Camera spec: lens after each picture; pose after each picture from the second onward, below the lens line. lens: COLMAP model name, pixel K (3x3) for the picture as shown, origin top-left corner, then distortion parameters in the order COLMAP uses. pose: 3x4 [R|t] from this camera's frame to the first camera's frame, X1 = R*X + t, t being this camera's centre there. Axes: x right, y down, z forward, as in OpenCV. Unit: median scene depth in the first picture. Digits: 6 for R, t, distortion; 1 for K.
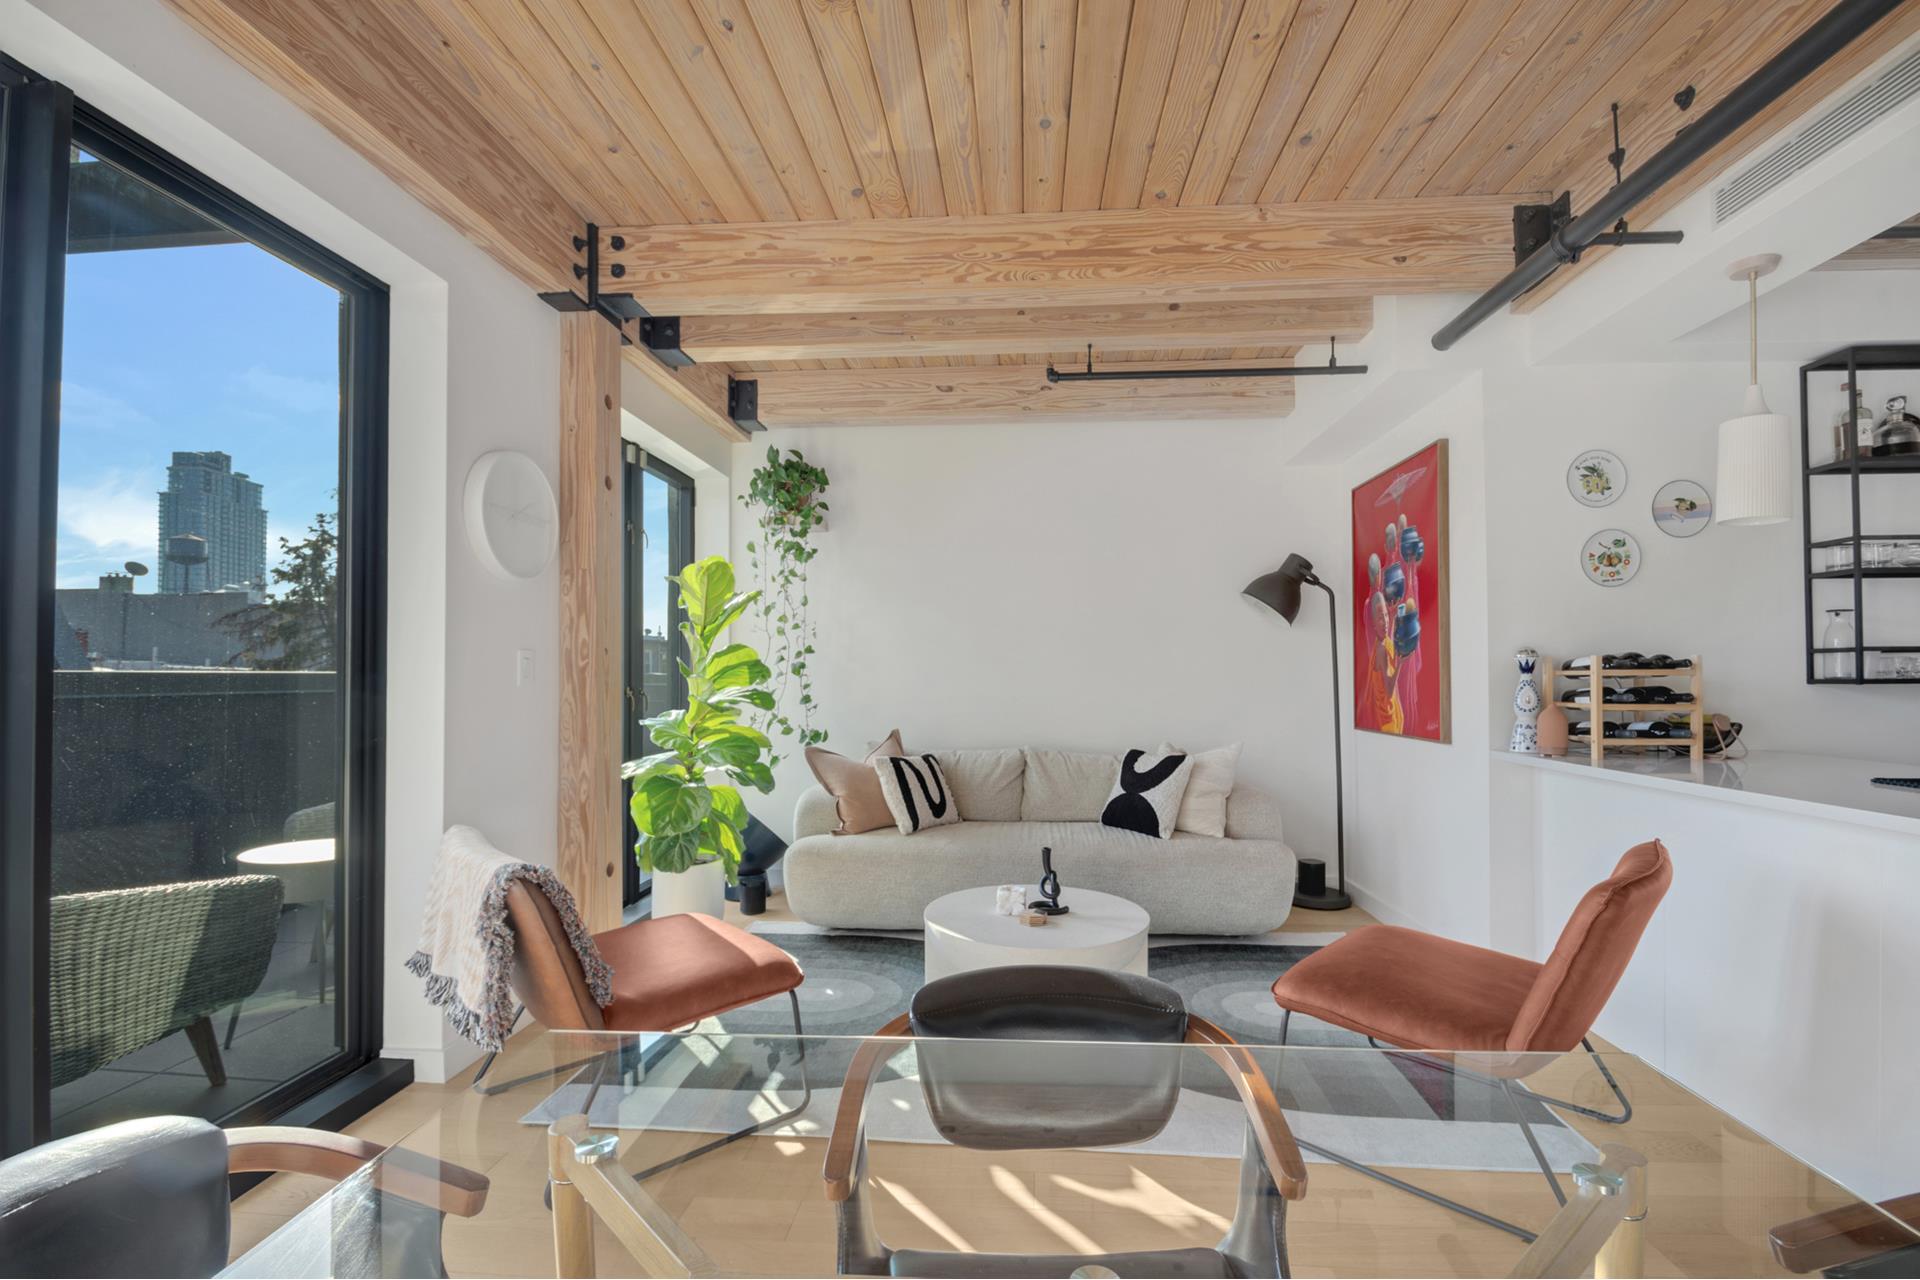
lens RADIAL K [[844.0, 0, 973.5], [0, 844.0, 662.3], [0, 0, 1]] dist [0.000611, -0.009942]
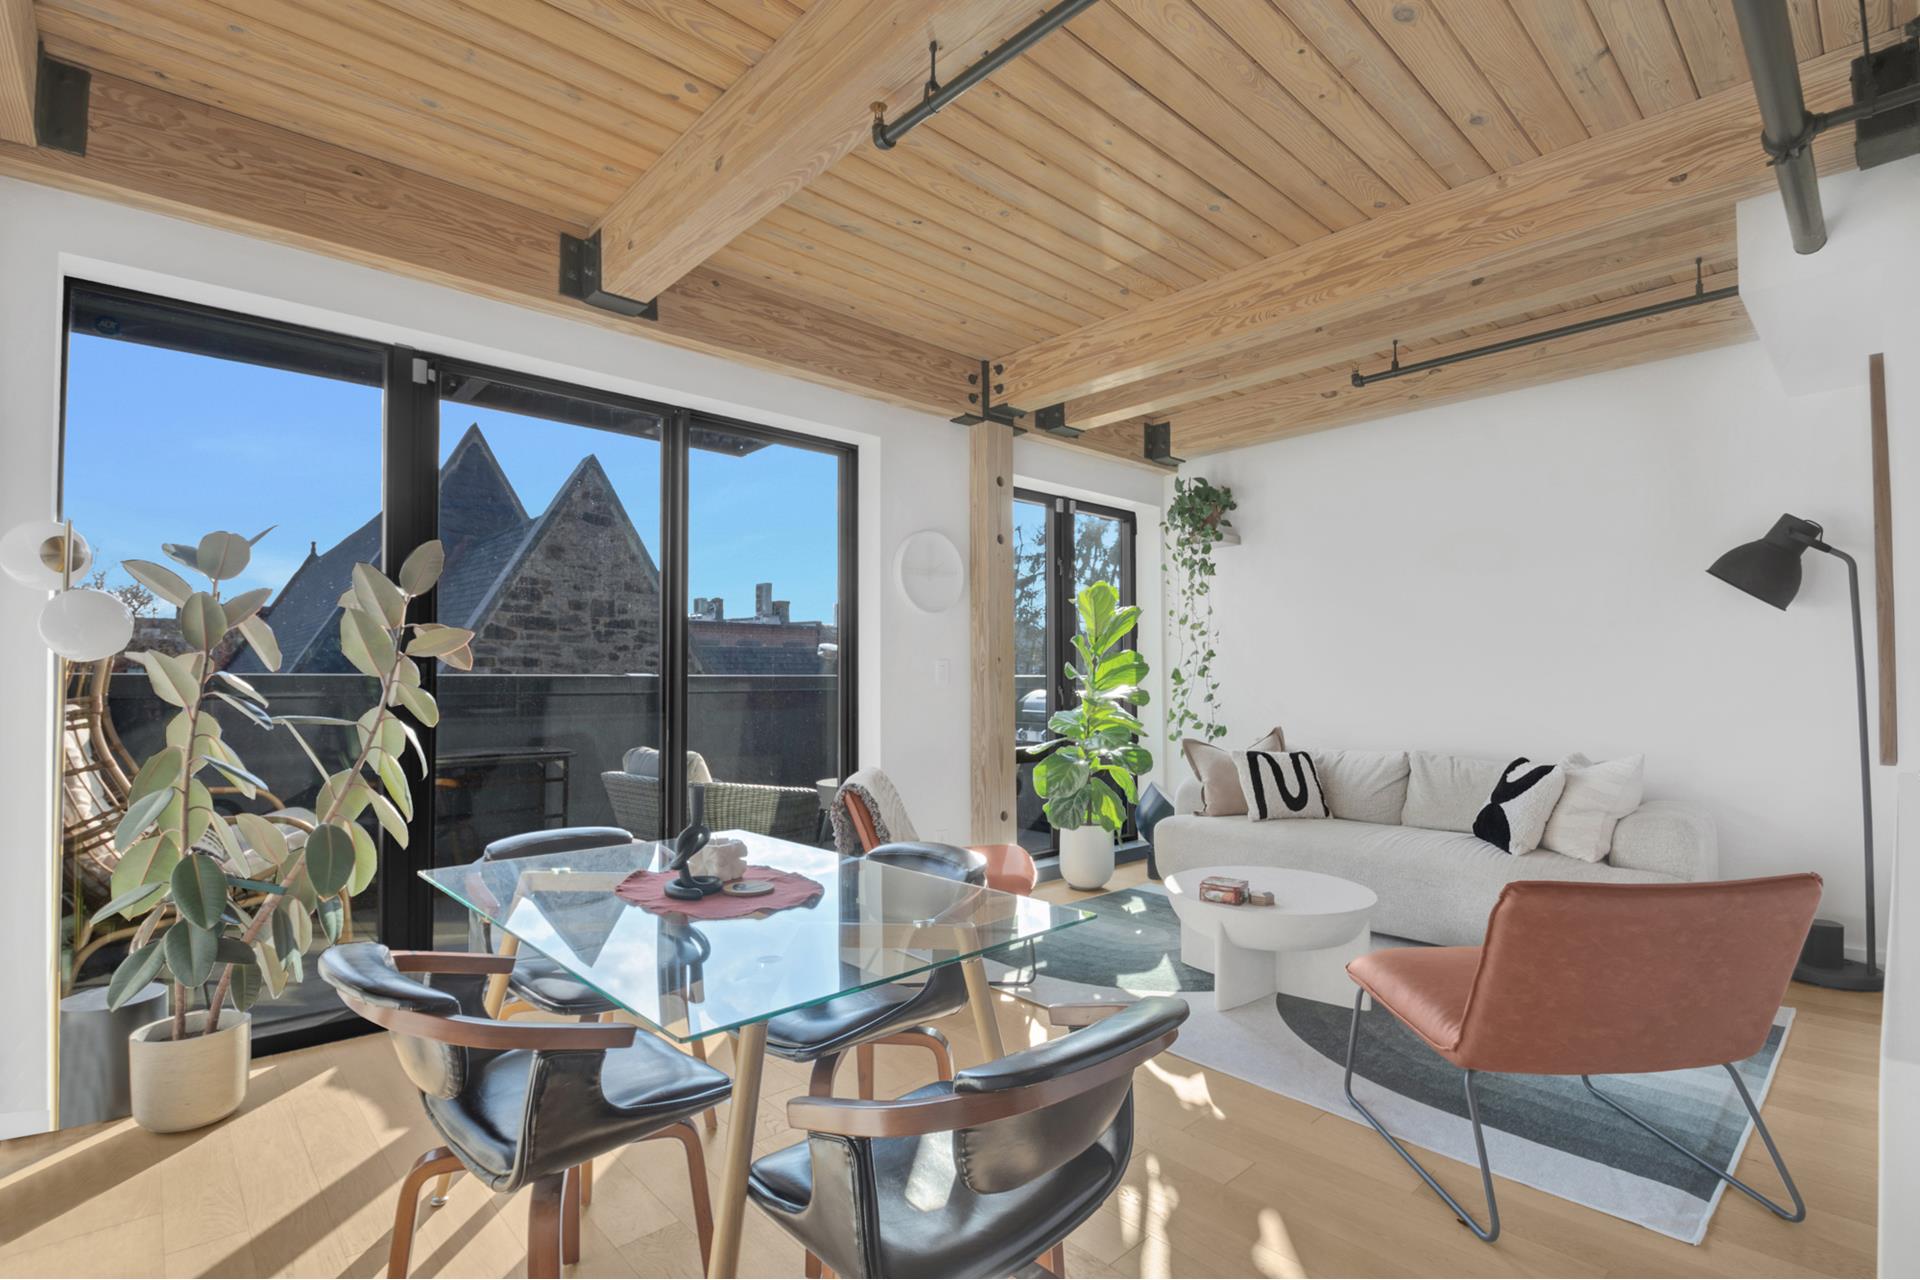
lens RADIAL K [[882.0, 0, 967.7], [0, 882.0, 666.2], [0, 0, 1]] dist [-0.012003, -0.003081]
pose [[0.730310, -0.012225, -0.683007, 0.535929], [0.014417, 0.999893, -0.002481, -0.000143], [0.682964, -0.008035, 0.730408, -0.110075]]
